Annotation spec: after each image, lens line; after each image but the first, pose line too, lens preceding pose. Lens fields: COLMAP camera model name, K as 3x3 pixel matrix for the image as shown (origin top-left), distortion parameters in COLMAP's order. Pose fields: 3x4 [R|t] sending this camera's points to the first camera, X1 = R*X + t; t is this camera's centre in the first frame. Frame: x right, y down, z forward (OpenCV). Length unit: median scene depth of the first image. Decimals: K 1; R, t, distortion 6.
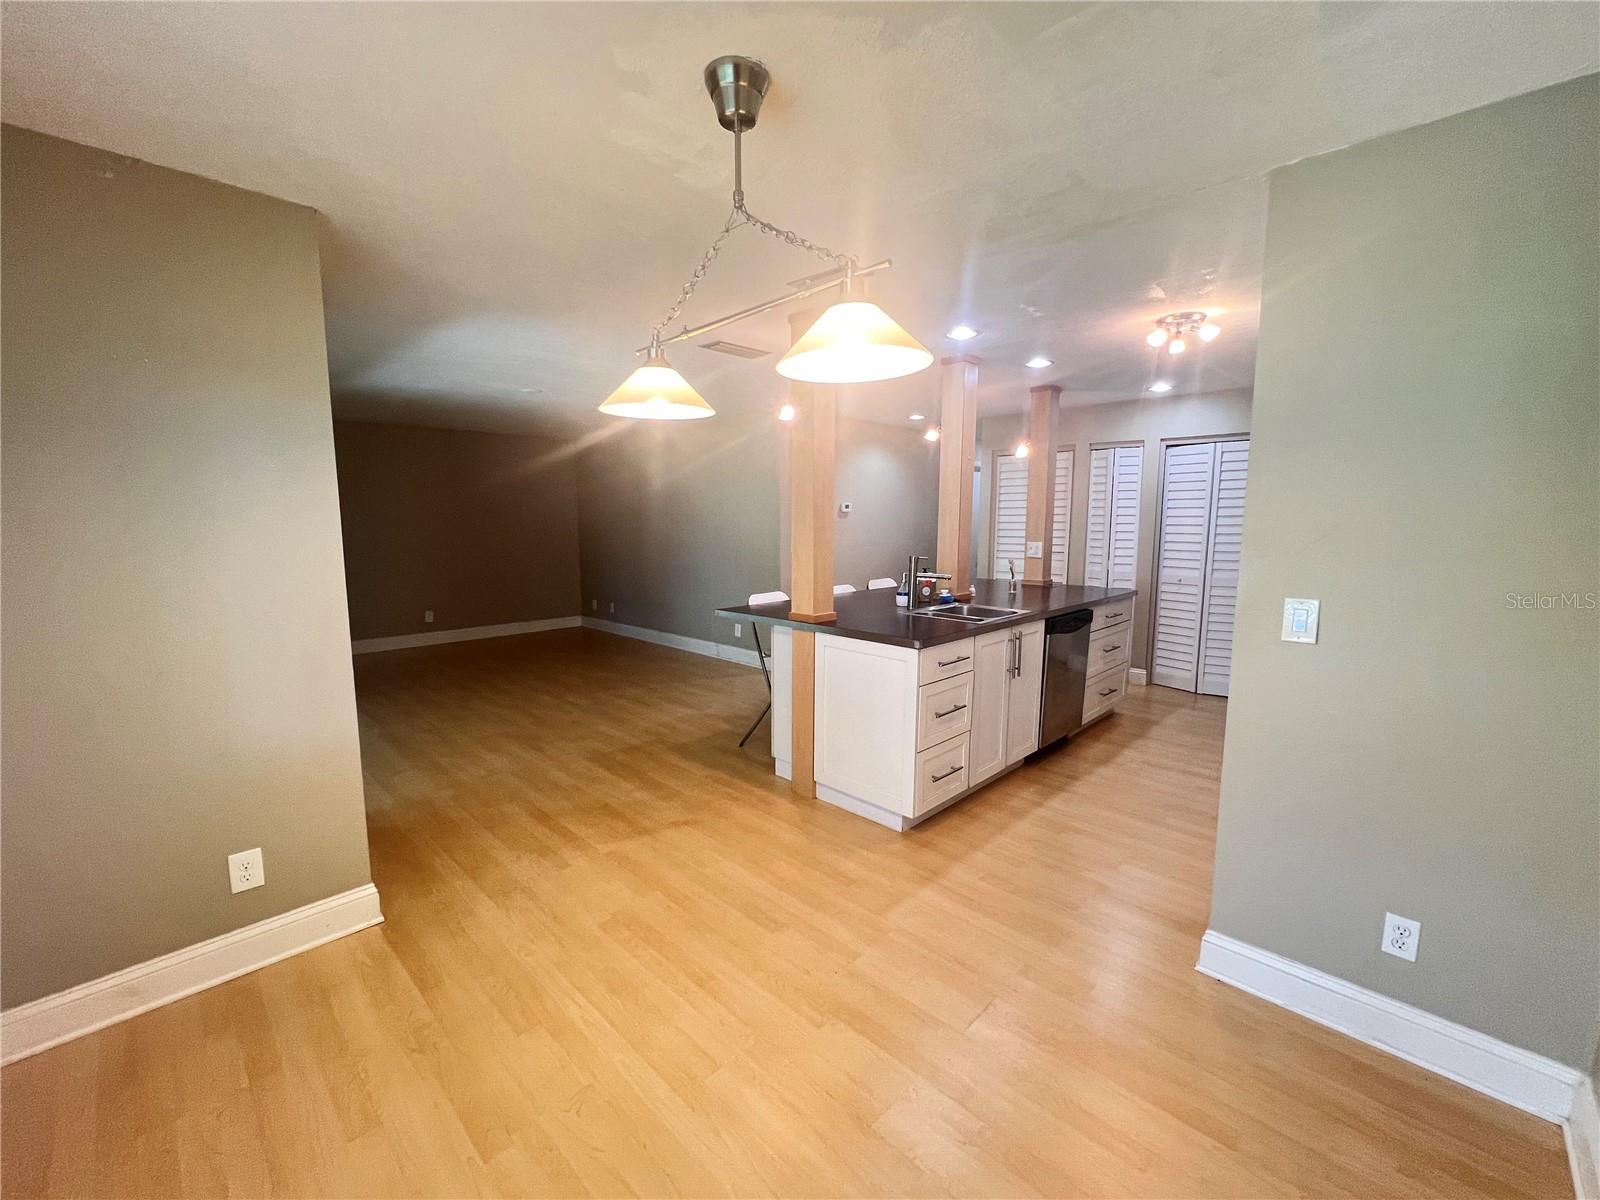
lens RADIAL K [[659.1, 0, 800.0], [0, 659.1, 600.0], [0, 0, 1]] dist [0.001396, 0.000231]
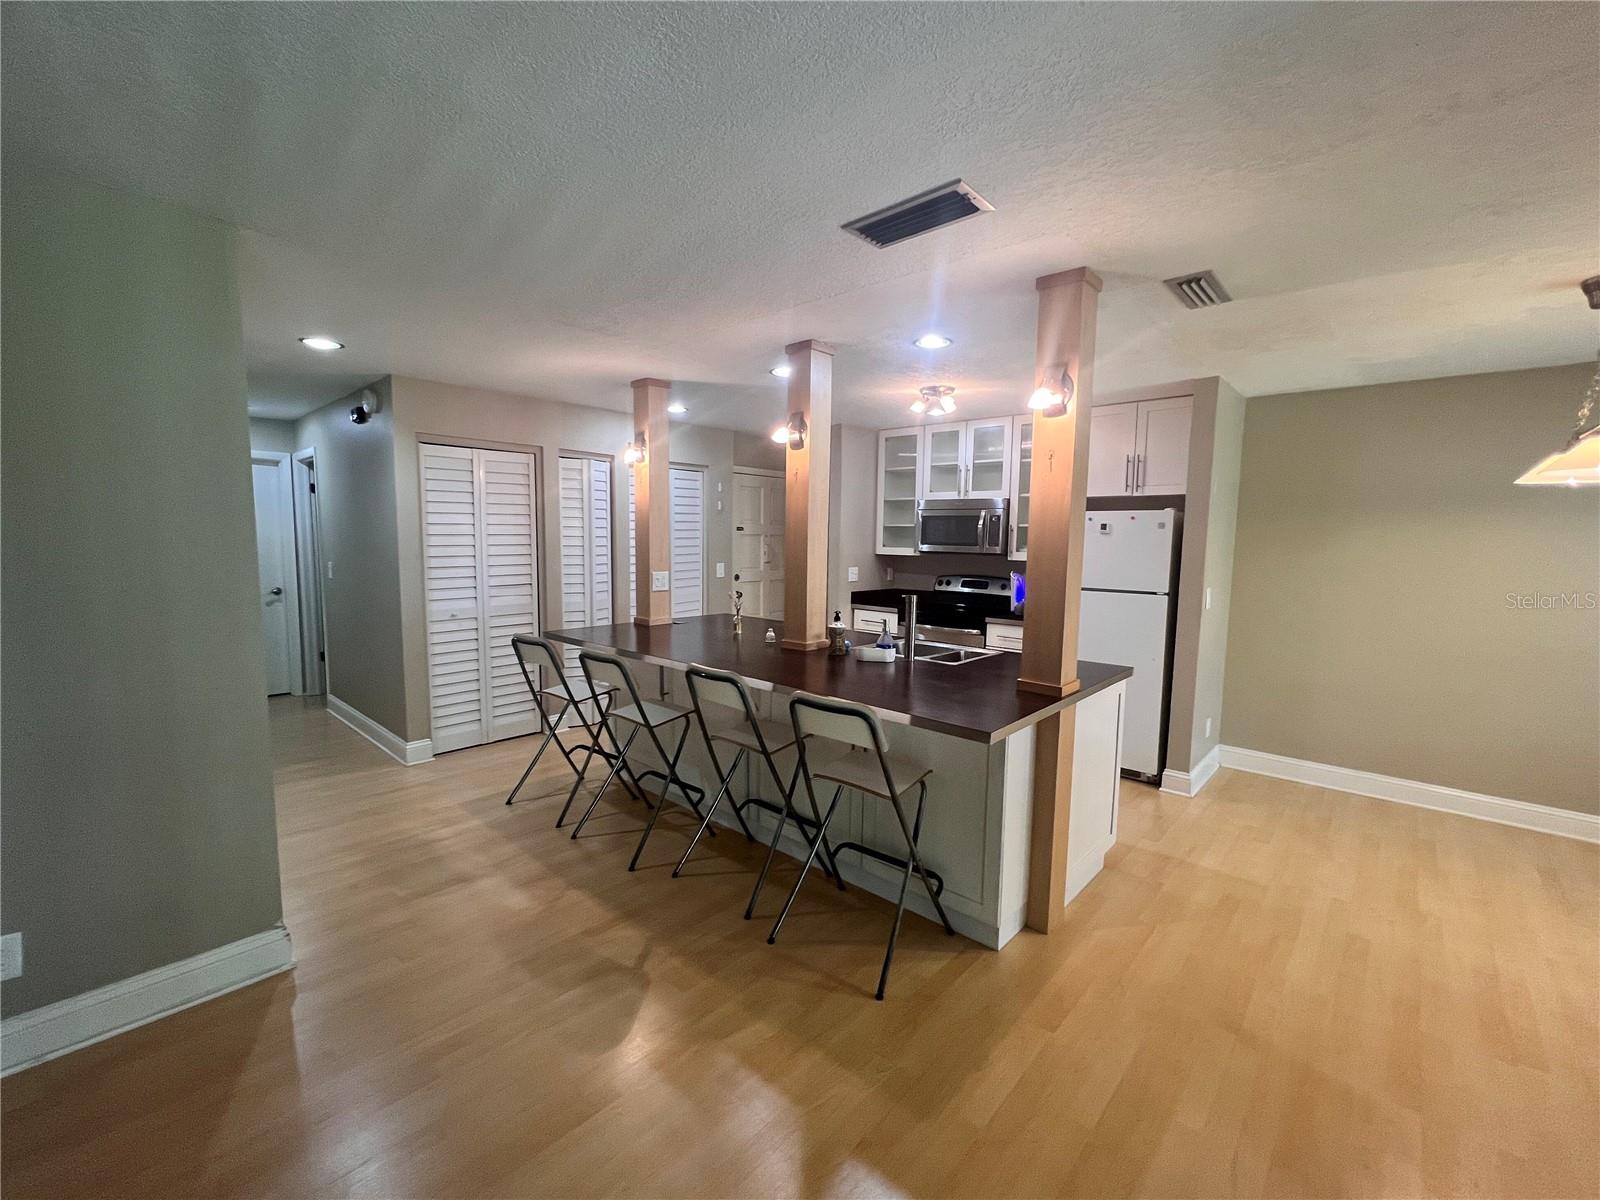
lens RADIAL K [[659.1, 0, 800.0], [0, 659.1, 600.0], [0, 0, 1]] dist [0.001396, 0.000231]
pose [[-0.029795, -0.103752, 0.994157, -0.691286], [0.114064, 0.987748, 0.106501, -0.179776], [-0.993026, 0.116571, -0.017596, 1.257534]]
